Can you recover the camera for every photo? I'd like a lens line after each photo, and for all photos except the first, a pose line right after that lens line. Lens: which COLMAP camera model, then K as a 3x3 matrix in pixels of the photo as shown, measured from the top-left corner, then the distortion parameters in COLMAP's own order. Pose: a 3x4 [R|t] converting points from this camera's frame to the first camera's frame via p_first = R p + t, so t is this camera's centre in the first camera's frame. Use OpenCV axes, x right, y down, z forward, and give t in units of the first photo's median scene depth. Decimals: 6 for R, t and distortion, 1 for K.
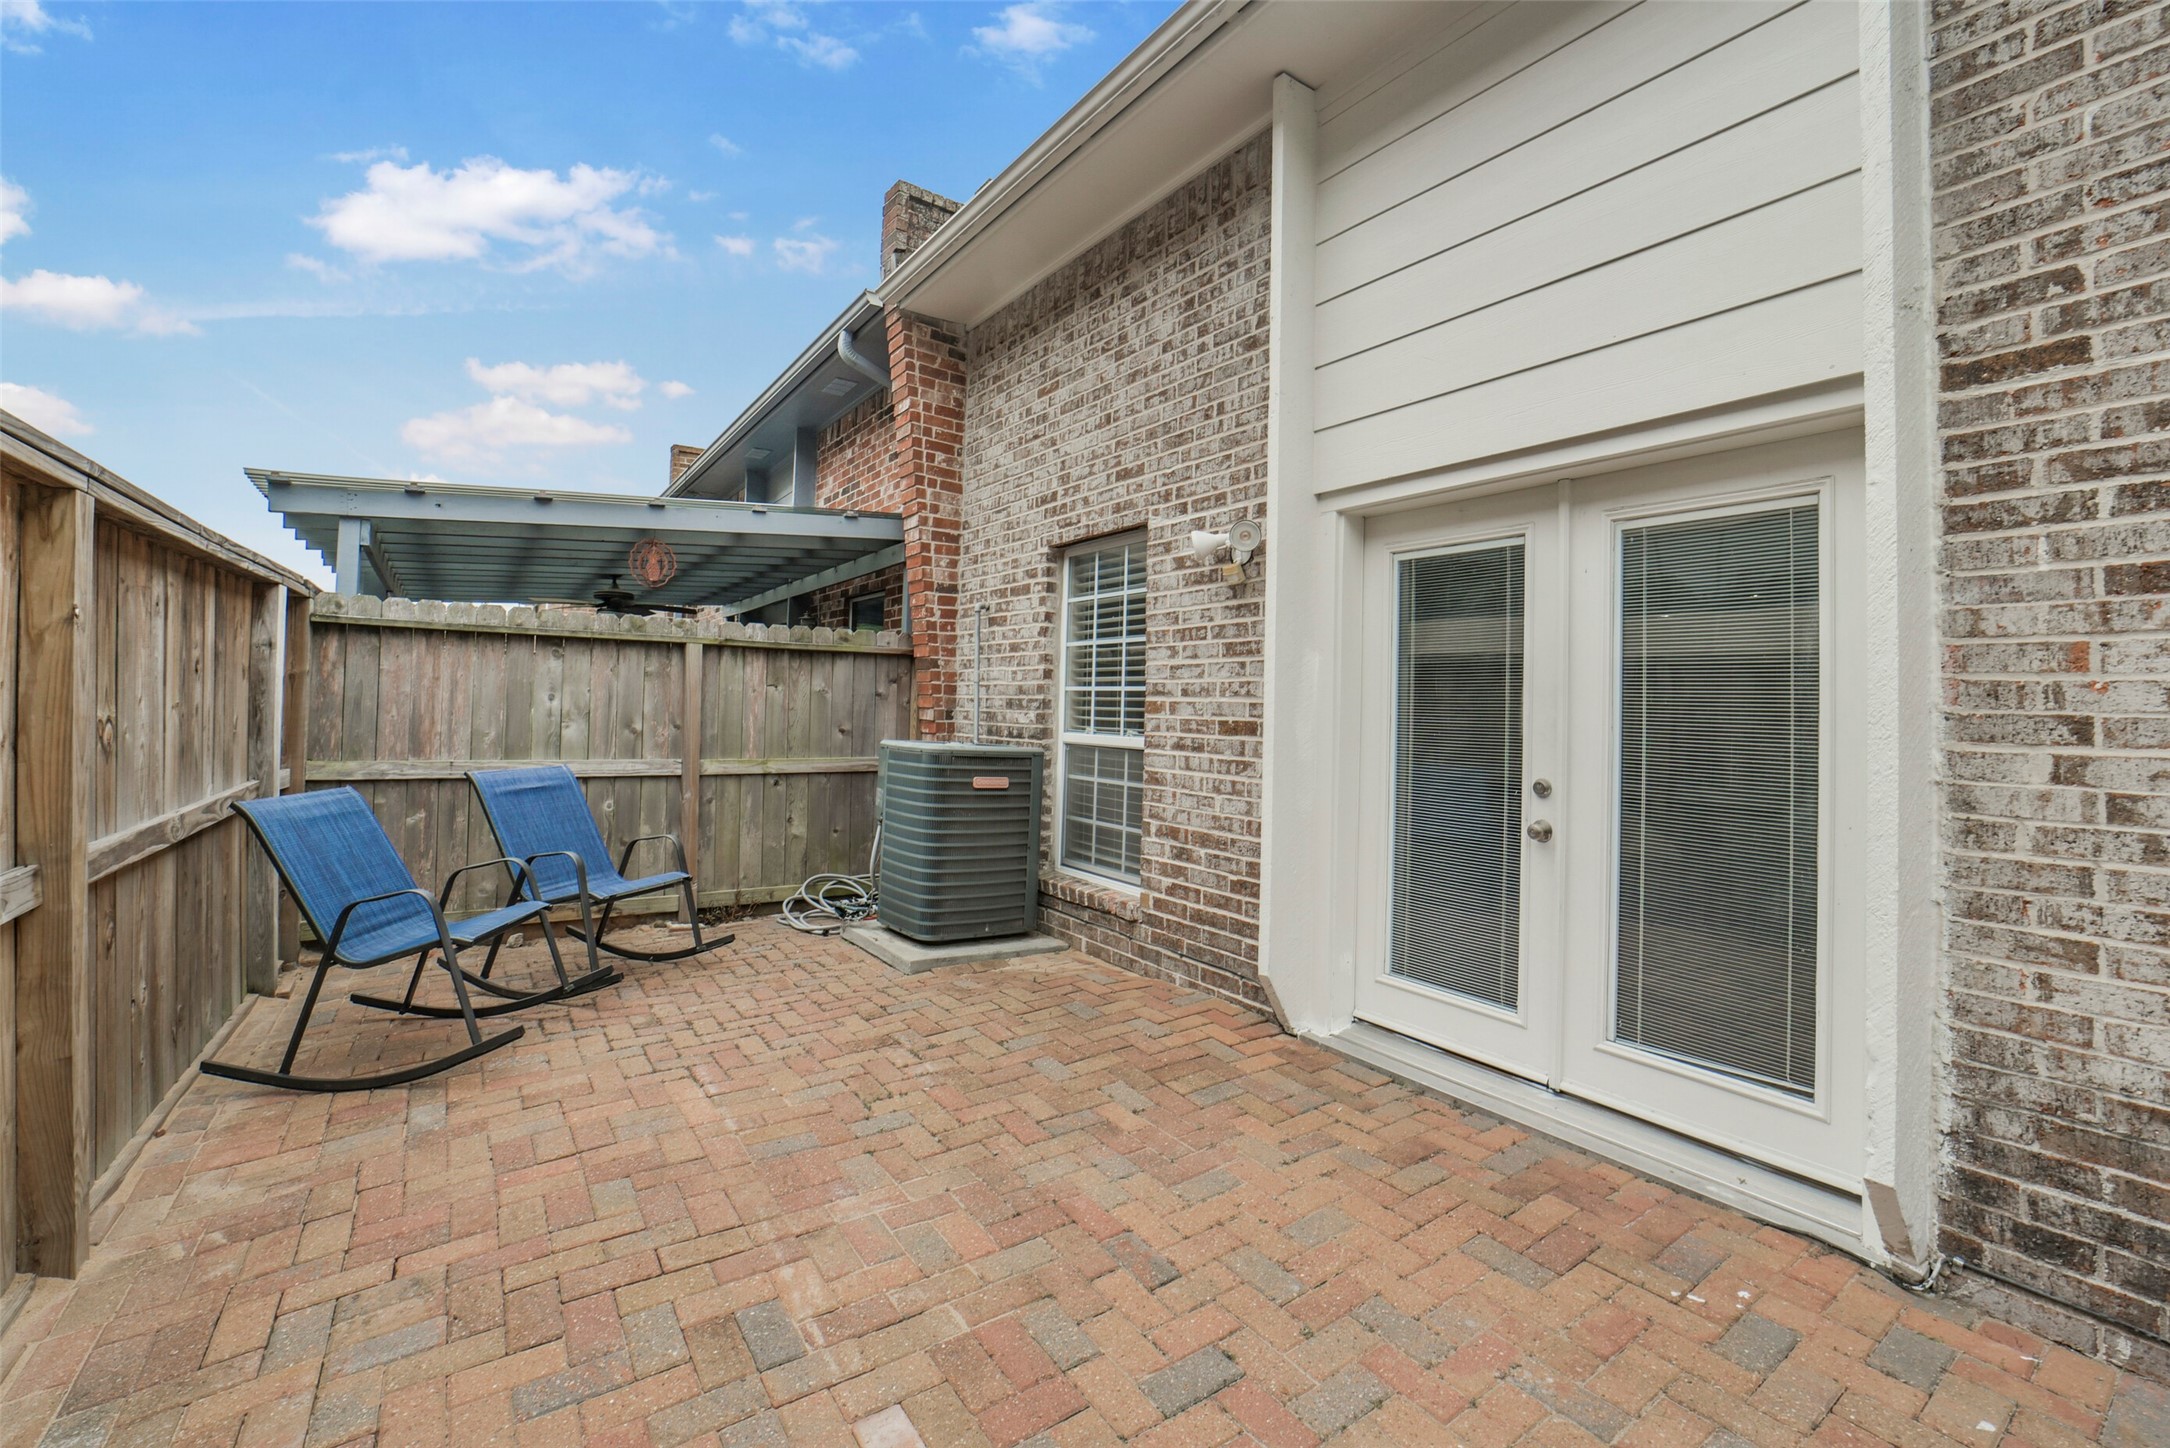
lens RADIAL K [[873.2, 0, 1110.5], [0, 873.2, 697.6], [0, 0, 1]] dist [-0.035424, 0.009787]
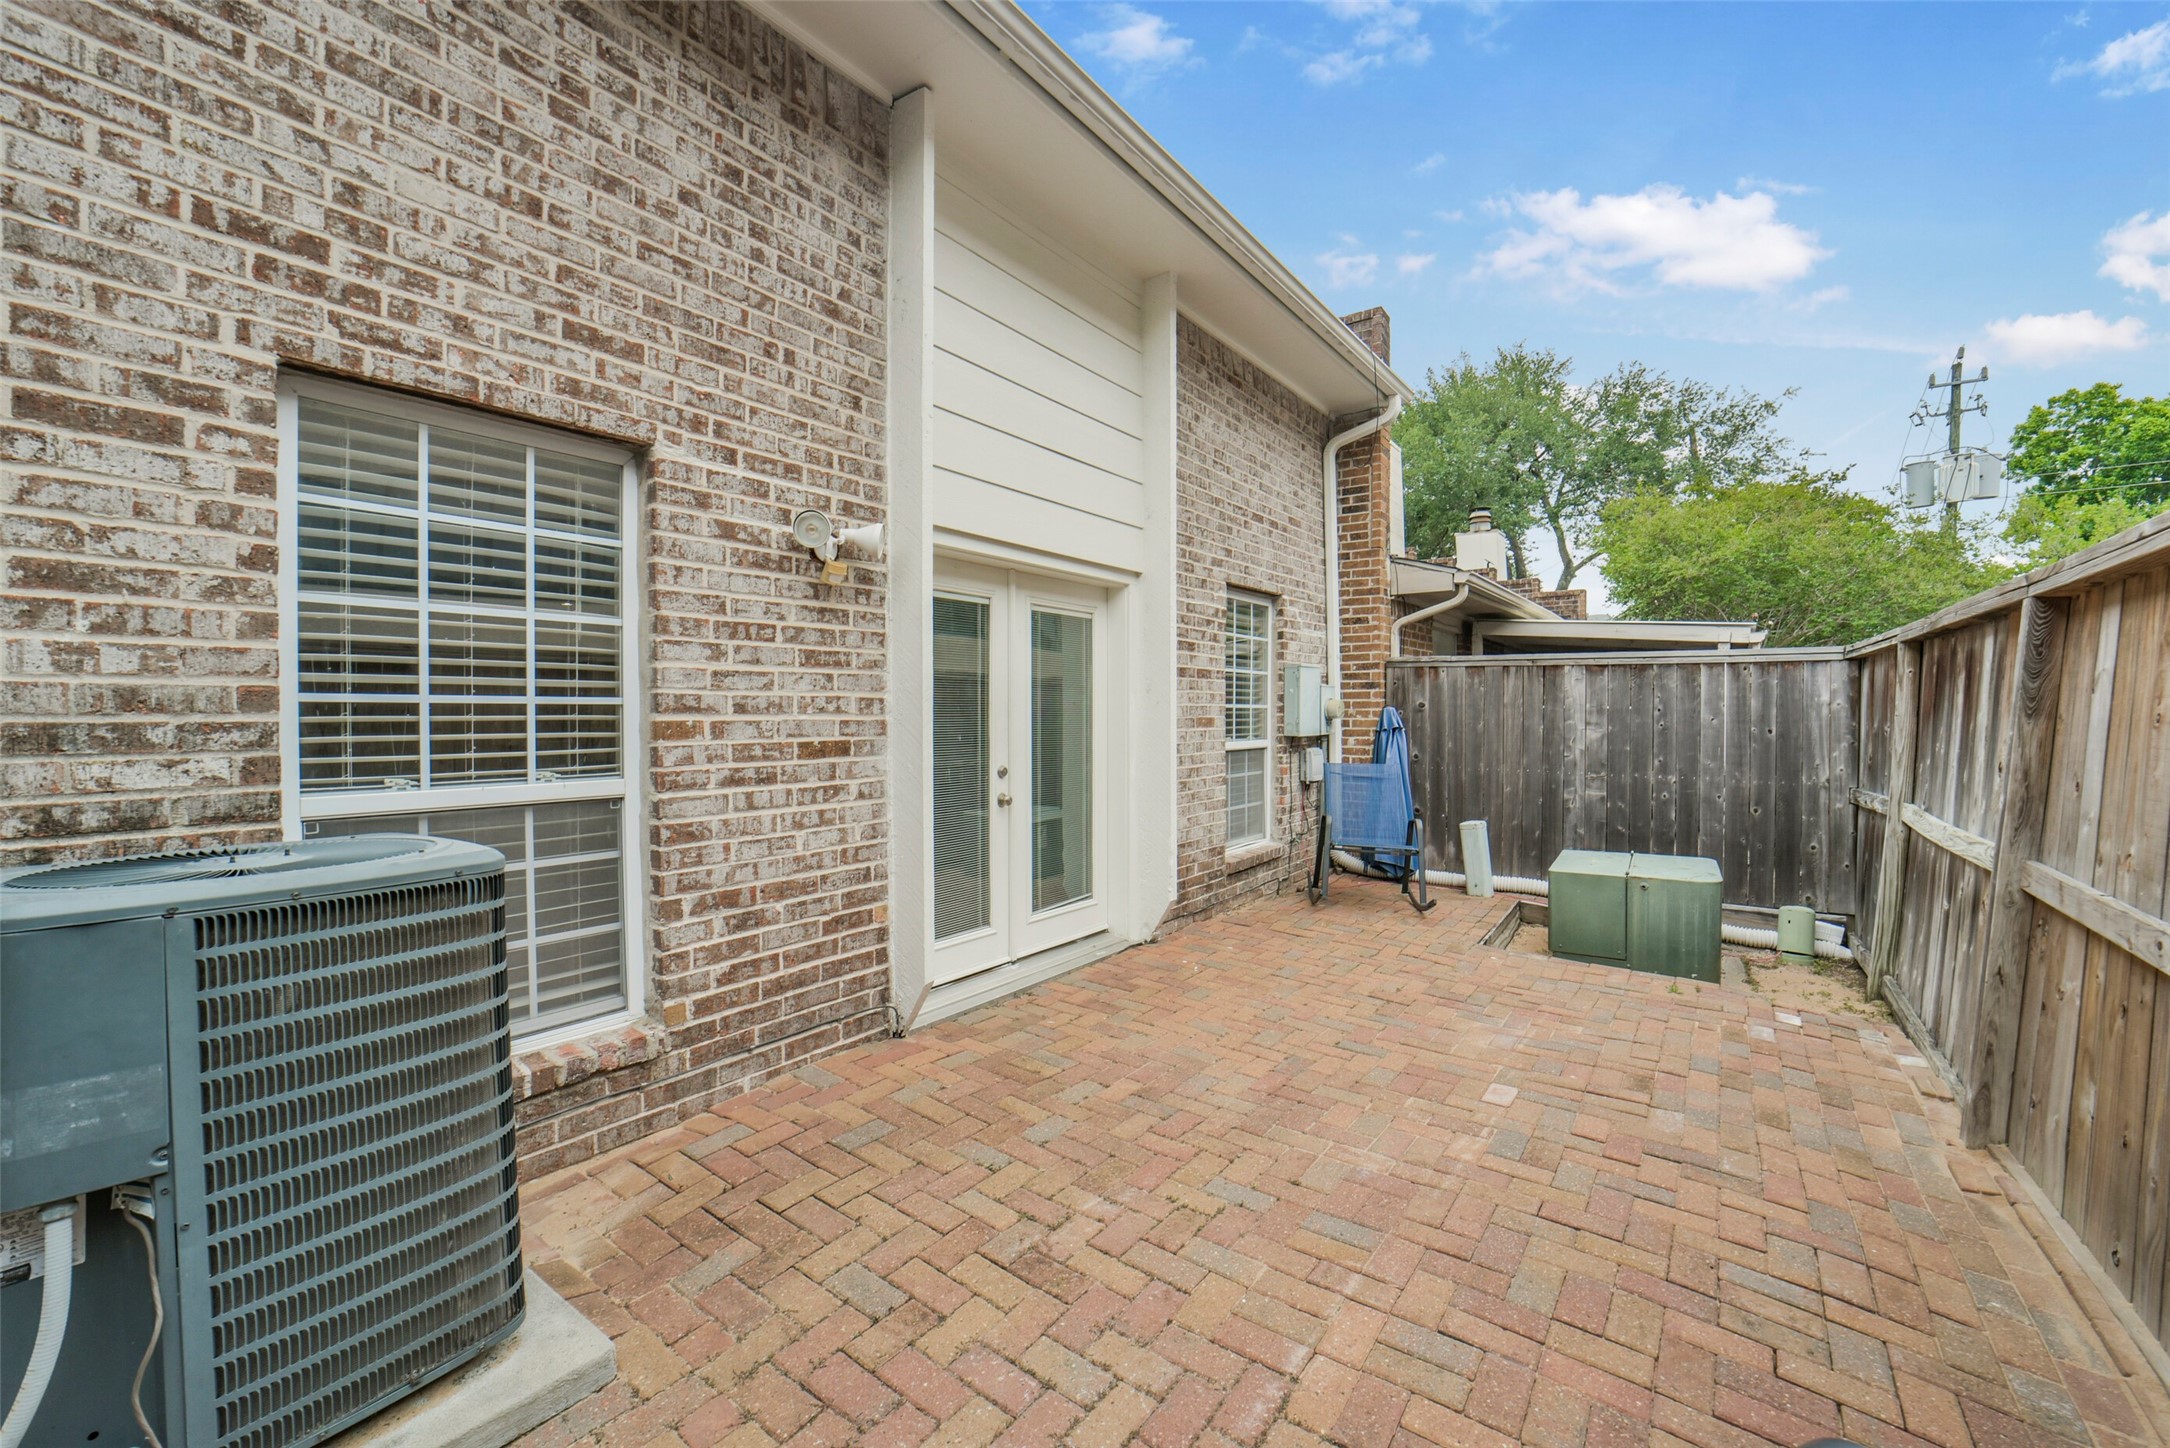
lens RADIAL K [[788.6, 0, 1105.5], [0, 788.6, 737.1], [0, 0, 1]] dist [-0.029917, 0.005902]
pose [[-0.244601, -0.055494, 0.968034, -0.661256], [-0.019696, 0.998439, 0.052260, -0.023340], [-0.969424, -0.006283, -0.245313, 0.882984]]
